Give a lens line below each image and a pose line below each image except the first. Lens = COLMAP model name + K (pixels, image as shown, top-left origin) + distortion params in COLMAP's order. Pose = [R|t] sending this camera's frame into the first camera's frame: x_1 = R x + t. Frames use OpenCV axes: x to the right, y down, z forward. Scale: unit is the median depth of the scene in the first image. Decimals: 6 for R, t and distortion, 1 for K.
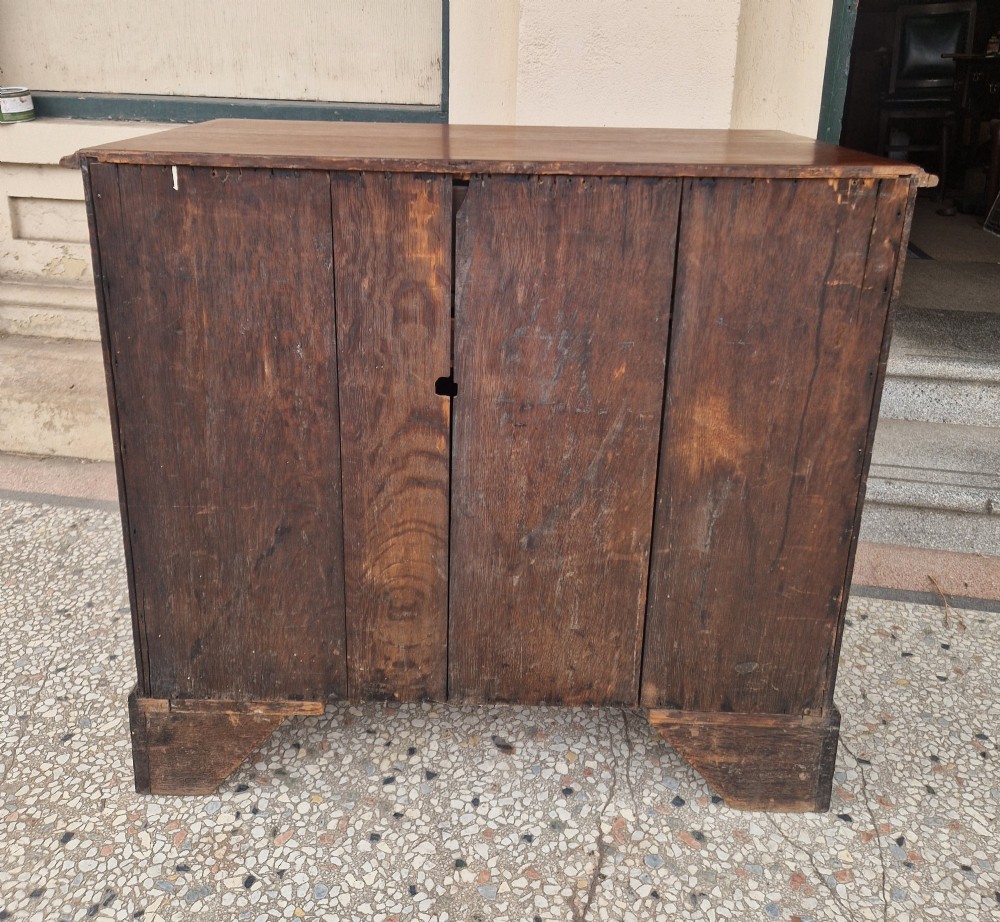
lens RADIAL K [[900.0, 0, 489.0], [0, 900.0, 358.7], [0, 0, 1]] dist [0.058633, -0.046586]
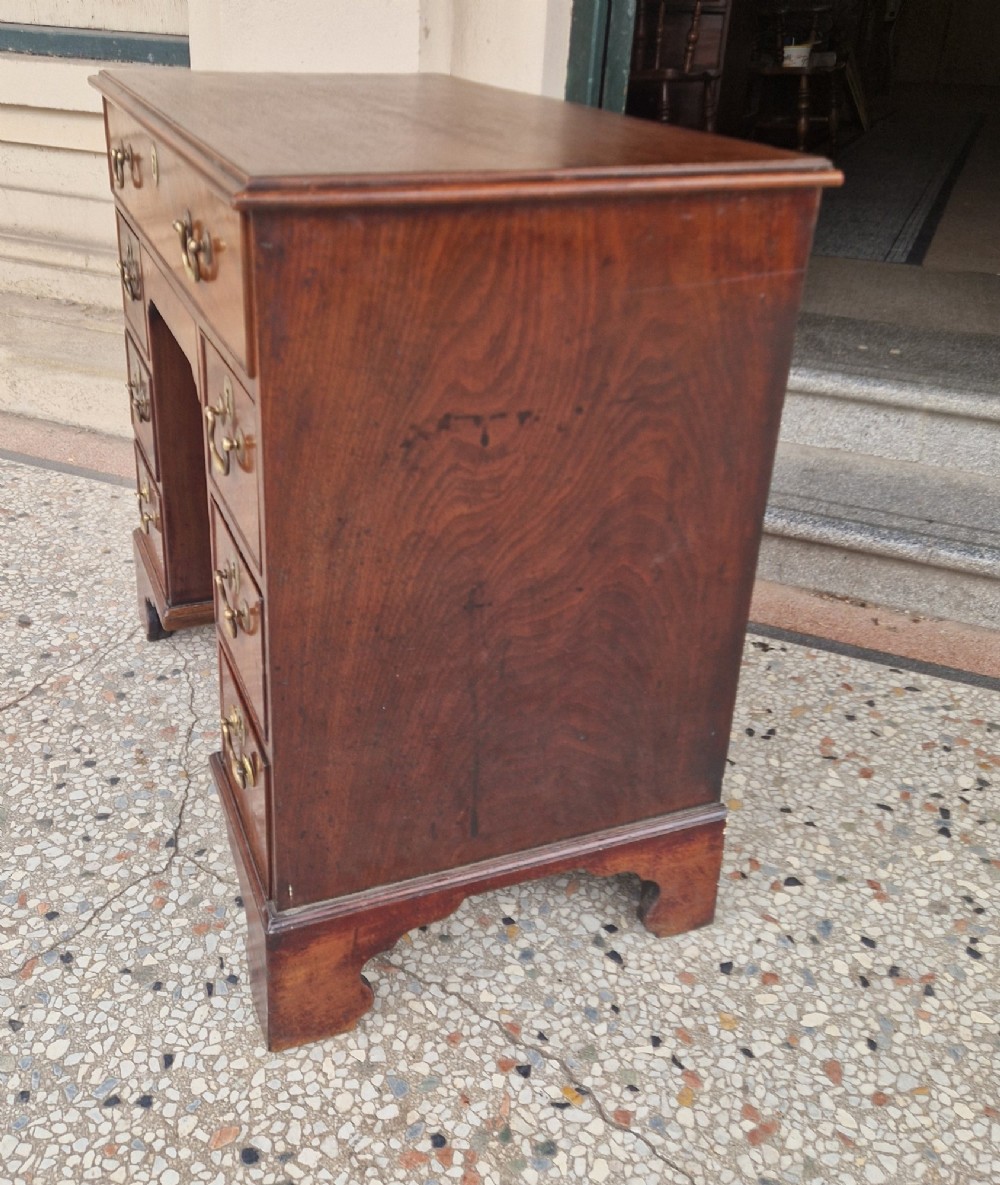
lens RADIAL K [[1175.3, 0, 437.3], [0, 1175.3, 503.0], [0, 0, 1]] dist [0.064283, 0.000000]
pose [[0.971636, 0.108677, -0.210030, 0.888865], [-0.089052, 0.990917, 0.100767, 0.095479], [0.219073, -0.079205, 0.972488, -0.335799]]
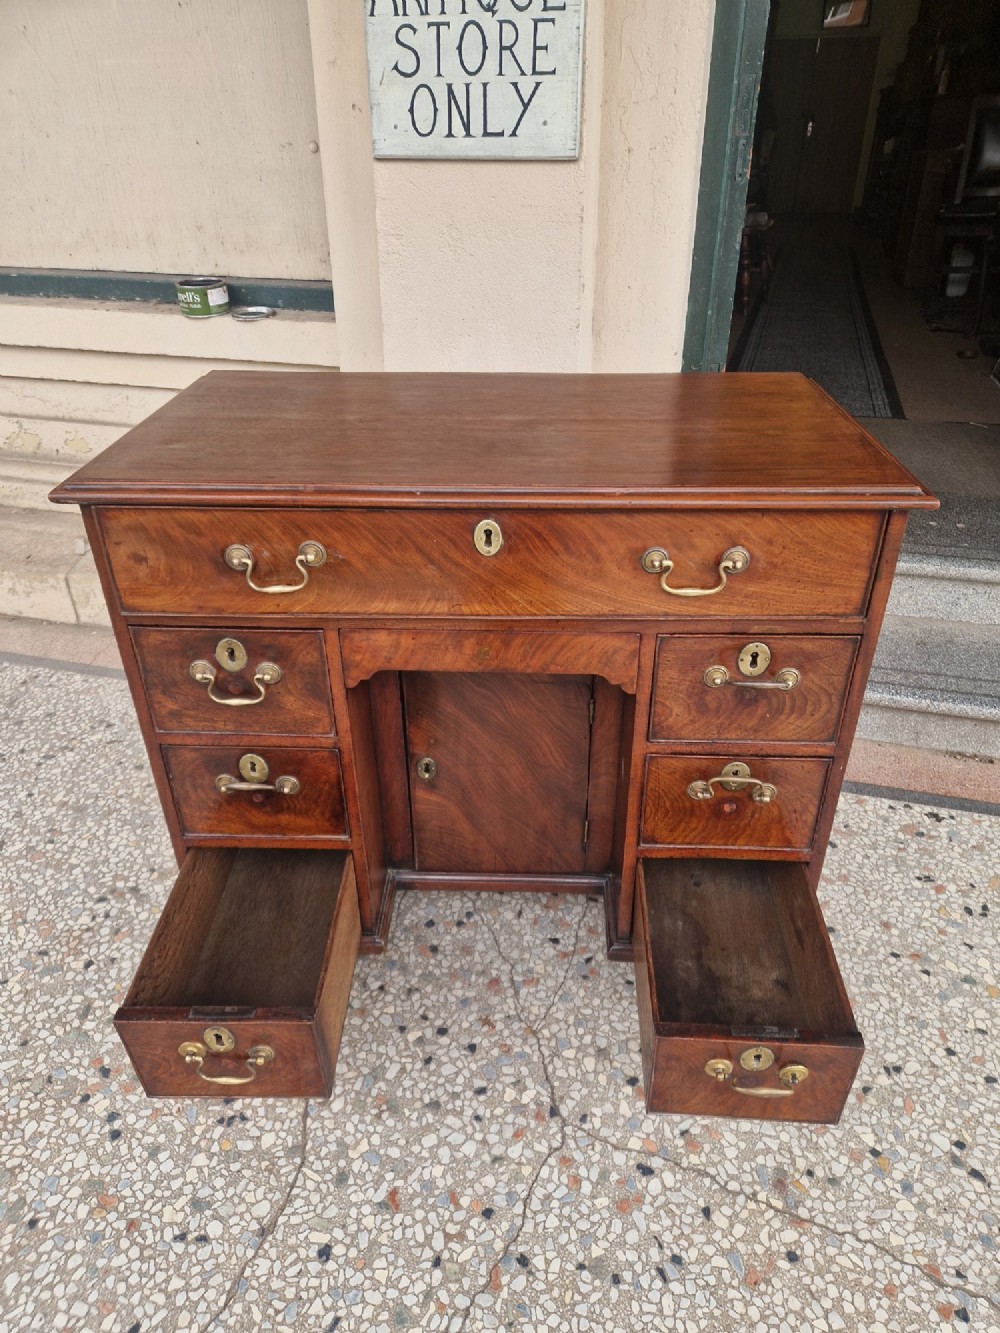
lens RADIAL K [[921.2, 0, 500.3], [0, 921.2, 683.4], [0, 0, 1]] dist [0.062347, -0.048673]
pose [[0.995350, 0.026273, -0.092675, 0.428108], [-0.005311, 0.975588, 0.219543, -0.132191], [0.096181, -0.218030, 0.971191, -0.182271]]
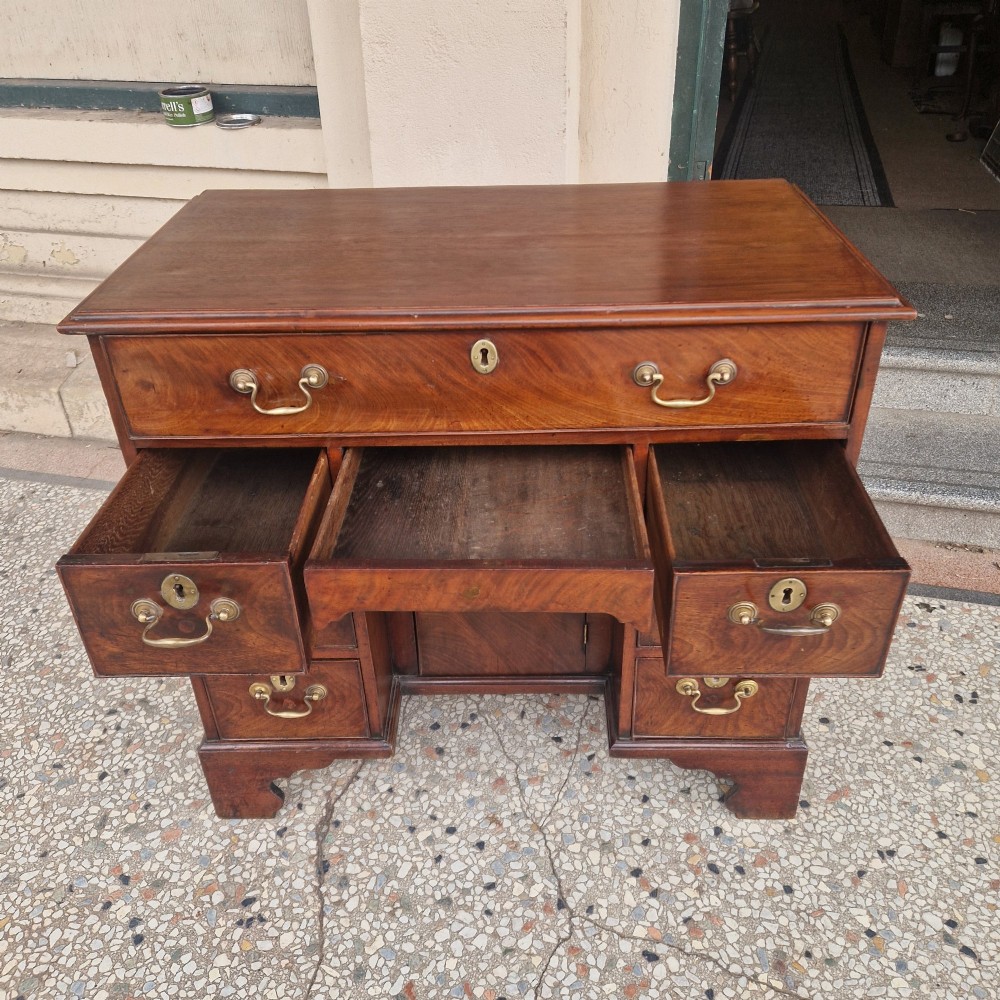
lens RADIAL K [[939.8, 0, 502.3], [0, 939.8, 496.2], [0, 0, 1]] dist [0.039981, 0.000000]
pose [[0.996517, 0.000908, -0.083390, 0.426626], [0.019160, 0.970699, 0.239535, -0.161175], [0.081164, -0.240299, 0.967300, -0.225604]]
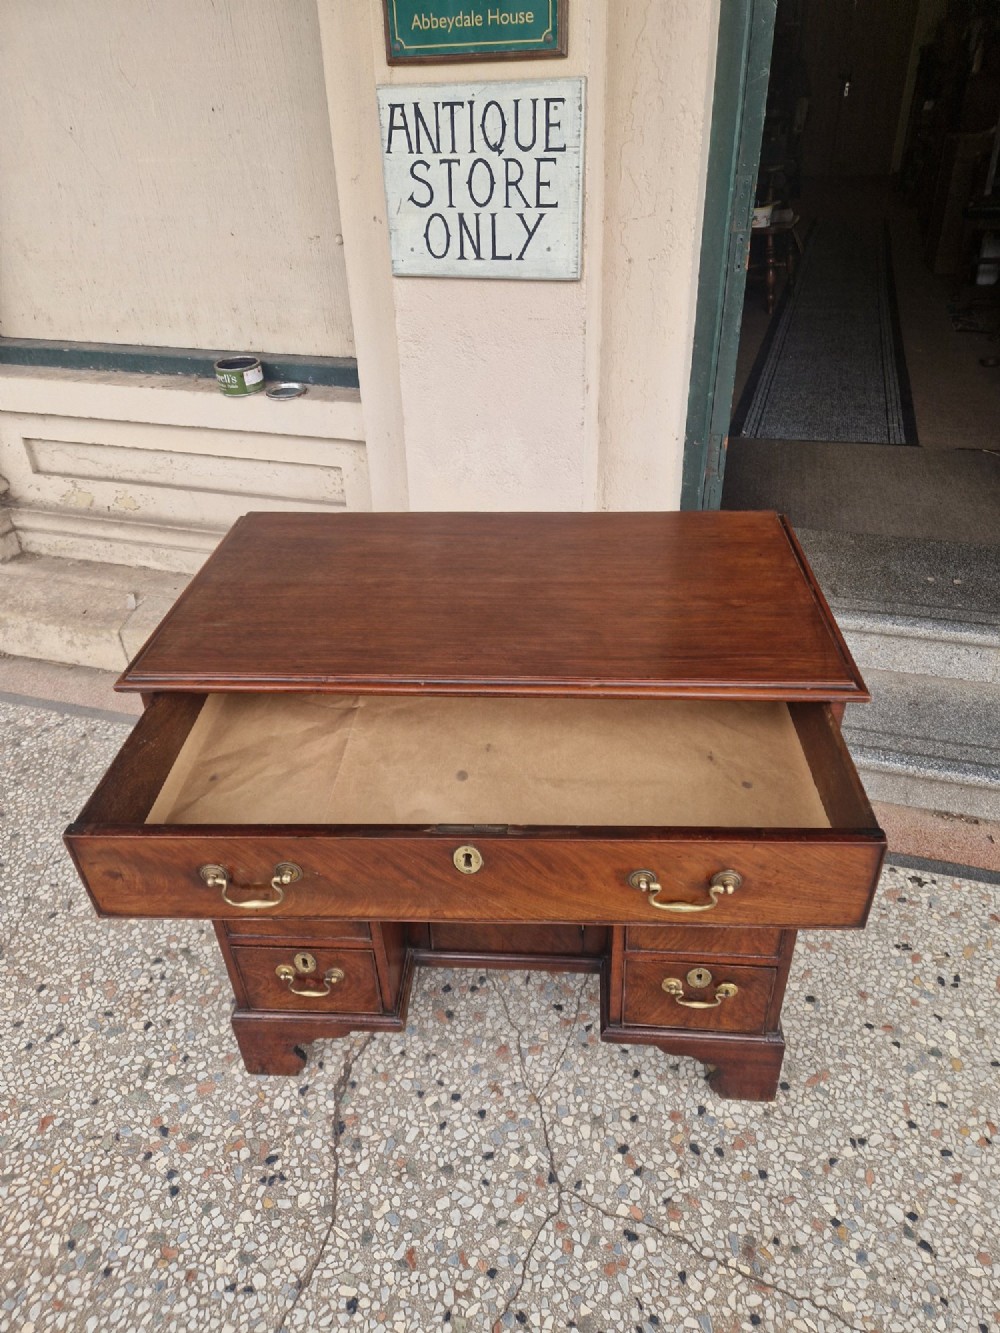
lens RADIAL K [[921.2, 0, 495.9], [0, 921.2, 663.5], [0, 0, 1]] dist [0.062347, -0.048673]
pose [[0.990272, 0.023161, -0.137202, 0.482649], [0.011407, 0.969217, 0.245943, -0.372190], [0.138675, -0.245116, 0.959525, -0.262168]]
